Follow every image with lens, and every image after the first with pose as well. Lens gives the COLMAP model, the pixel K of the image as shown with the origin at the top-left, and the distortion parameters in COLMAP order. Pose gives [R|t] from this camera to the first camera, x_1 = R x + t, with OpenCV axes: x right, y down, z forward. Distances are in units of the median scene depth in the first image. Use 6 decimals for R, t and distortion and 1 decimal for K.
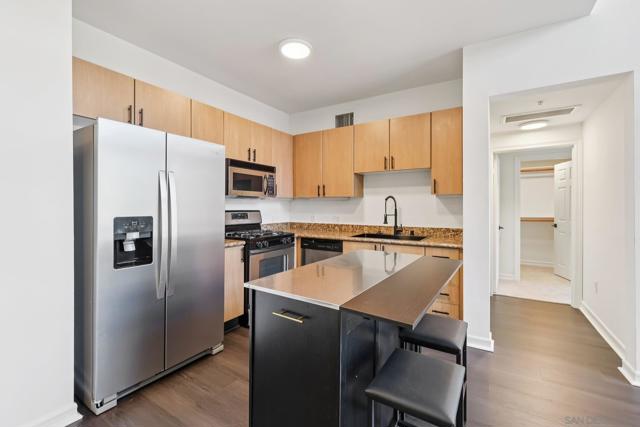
lens RADIAL K [[278.3, 0, 320.9], [0, 278.3, 208.5], [0, 0, 1]] dist [-0.001064, 0.000246]
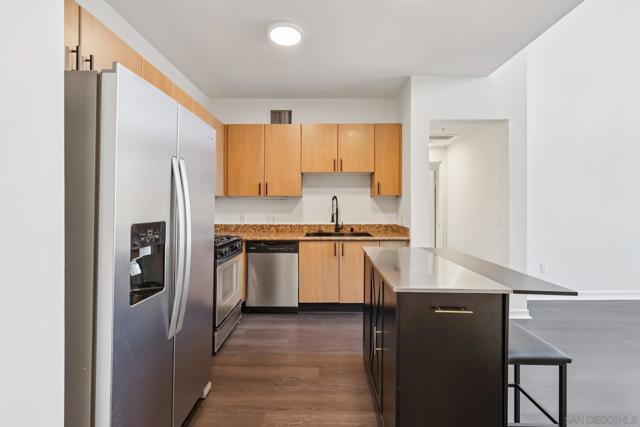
lens RADIAL K [[279.7, 0, 319.0], [0, 279.7, 207.2], [0, 0, 1]] dist [-0.001274, -0.000015]
pose [[0.857124, -0.003676, 0.515097, -0.363650], [0.004281, 0.999991, 0.000013, -0.003011], [-0.515093, 0.002194, 0.857132, 0.119831]]
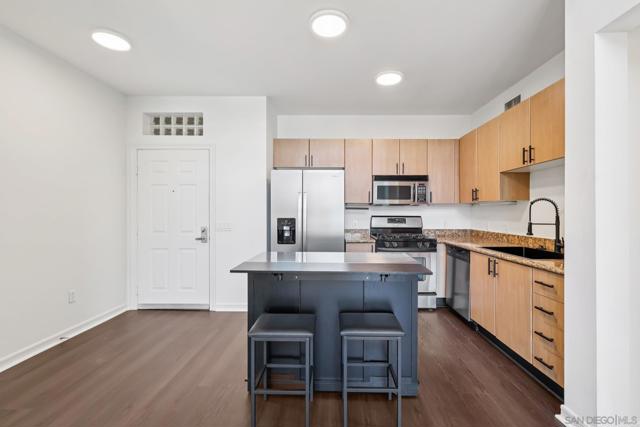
lens RADIAL K [[283.4, 0, 329.4], [0, 283.4, 212.1], [0, 0, 1]] dist [0.003106, 0.000697]
pose [[0.518287, -0.003153, -0.855201, 0.621740], [-0.004510, 0.999969, -0.006420, -0.000571], [0.855195, 0.007184, 0.518257, 0.133098]]
